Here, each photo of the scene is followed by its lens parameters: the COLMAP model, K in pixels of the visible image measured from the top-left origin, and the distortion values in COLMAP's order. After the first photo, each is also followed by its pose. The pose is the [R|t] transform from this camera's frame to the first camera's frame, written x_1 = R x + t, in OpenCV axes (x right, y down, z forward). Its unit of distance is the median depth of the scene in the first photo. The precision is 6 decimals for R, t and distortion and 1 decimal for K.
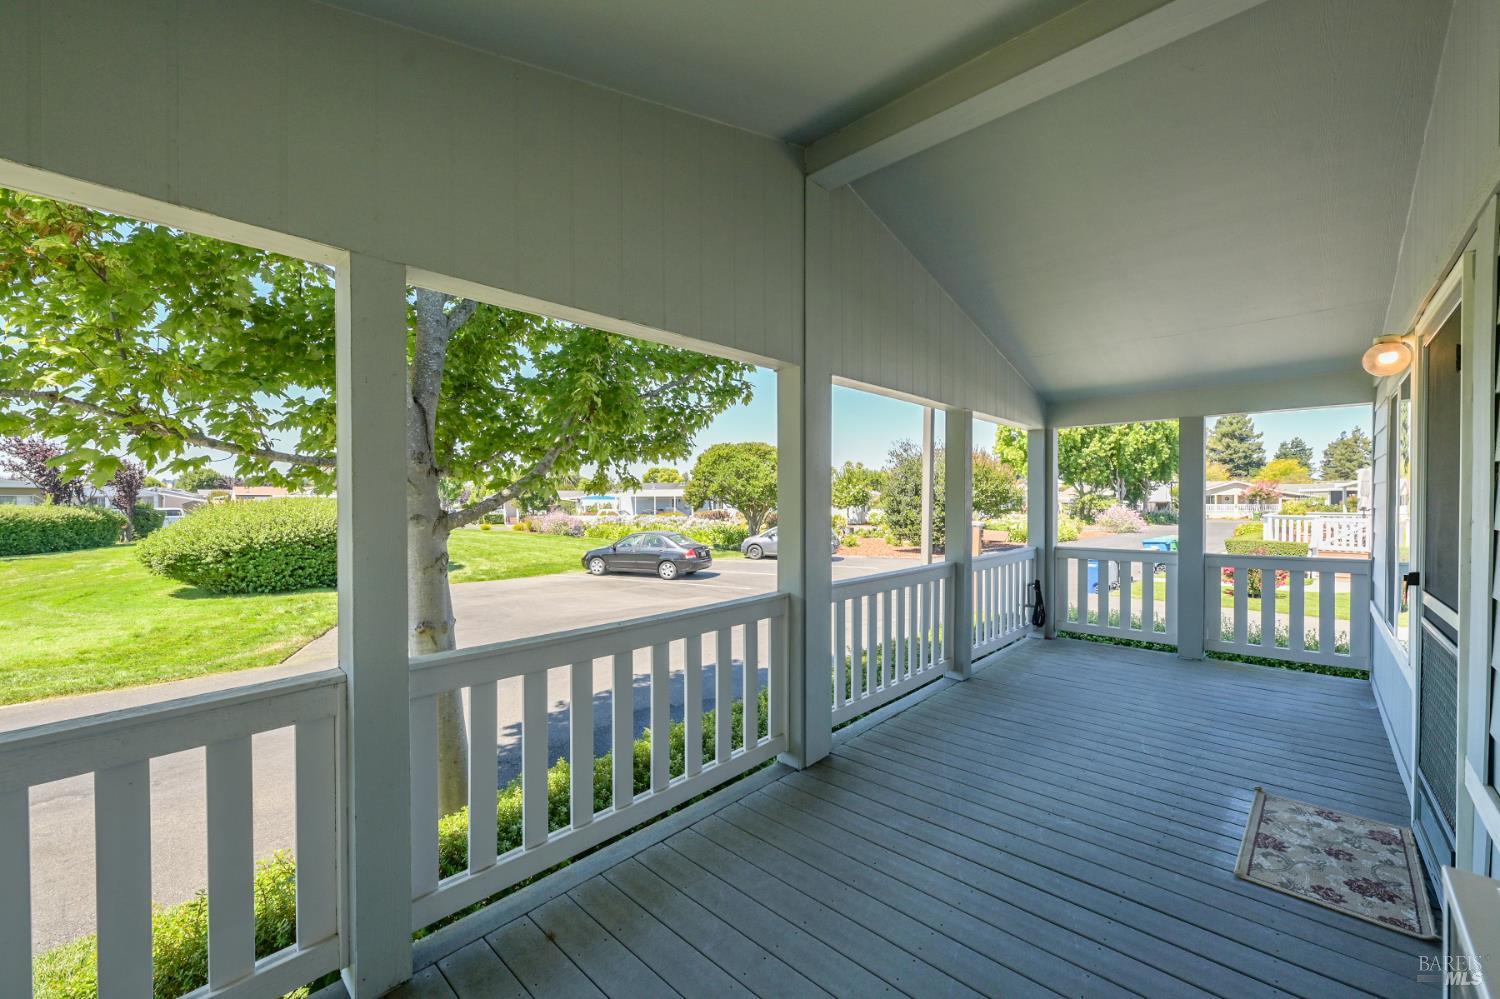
lens RADIAL K [[594.5, 0, 750.0], [0, 594.5, 499.5], [0, 0, 1]] dist [0.000067, -0.000164]
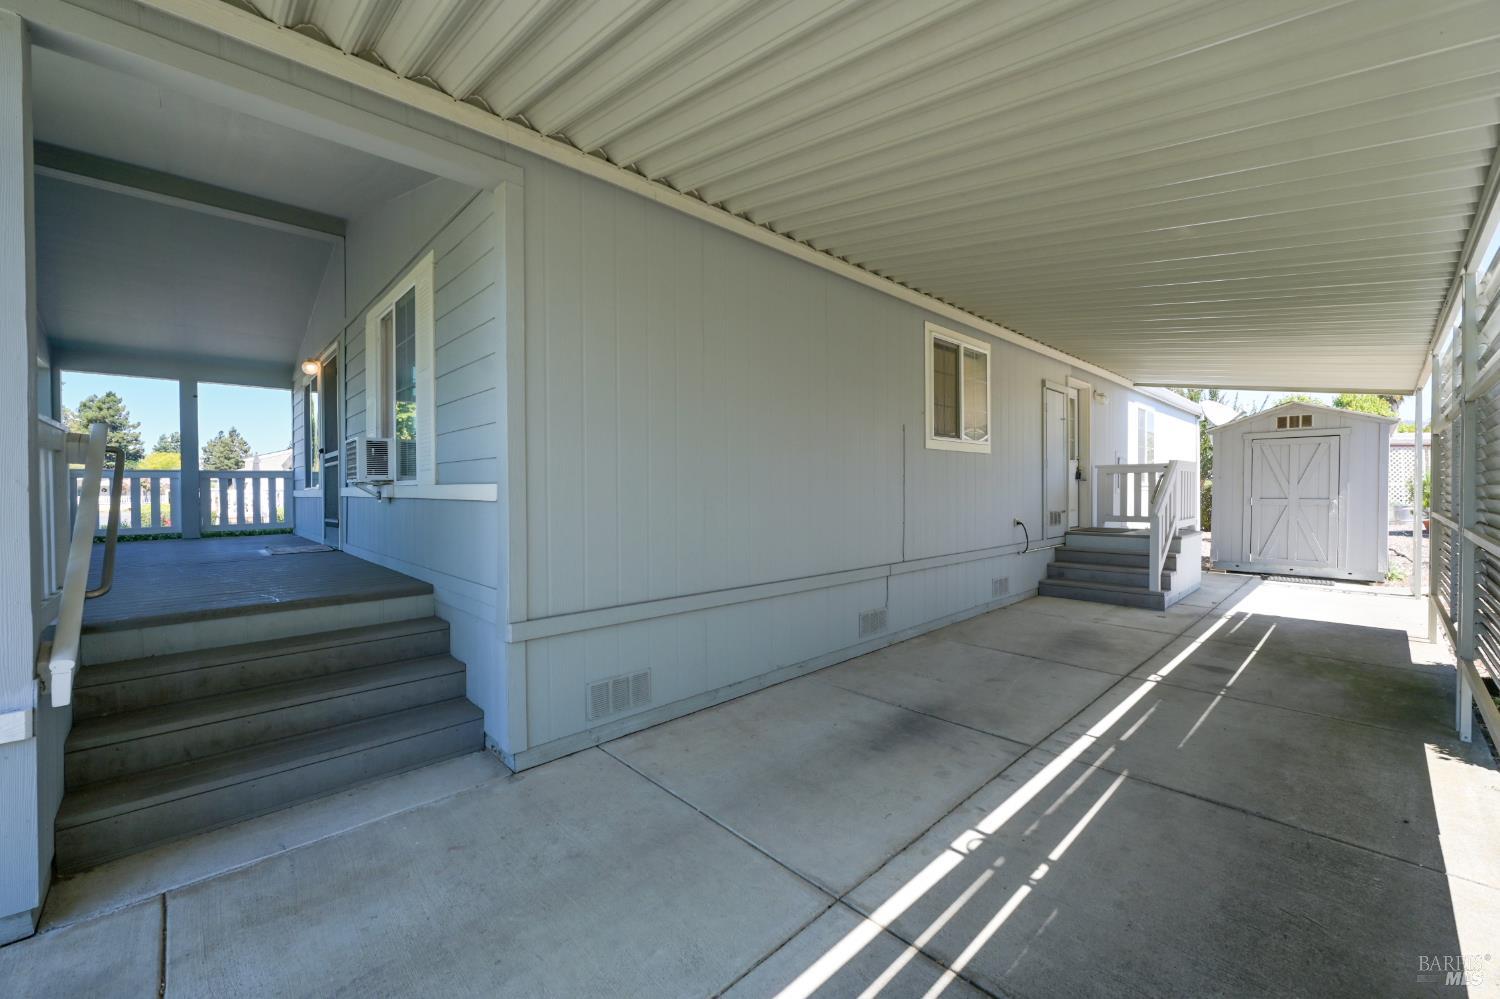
lens RADIAL K [[594.5, 0, 750.0], [0, 594.5, 499.5], [0, 0, 1]] dist [0.000067, -0.000164]
pose [[0.059389, -0.012697, 0.998154, -0.758940], [0.006831, 0.999901, 0.012313, 0.172278], [-0.998212, 0.006087, 0.059470, -0.571652]]
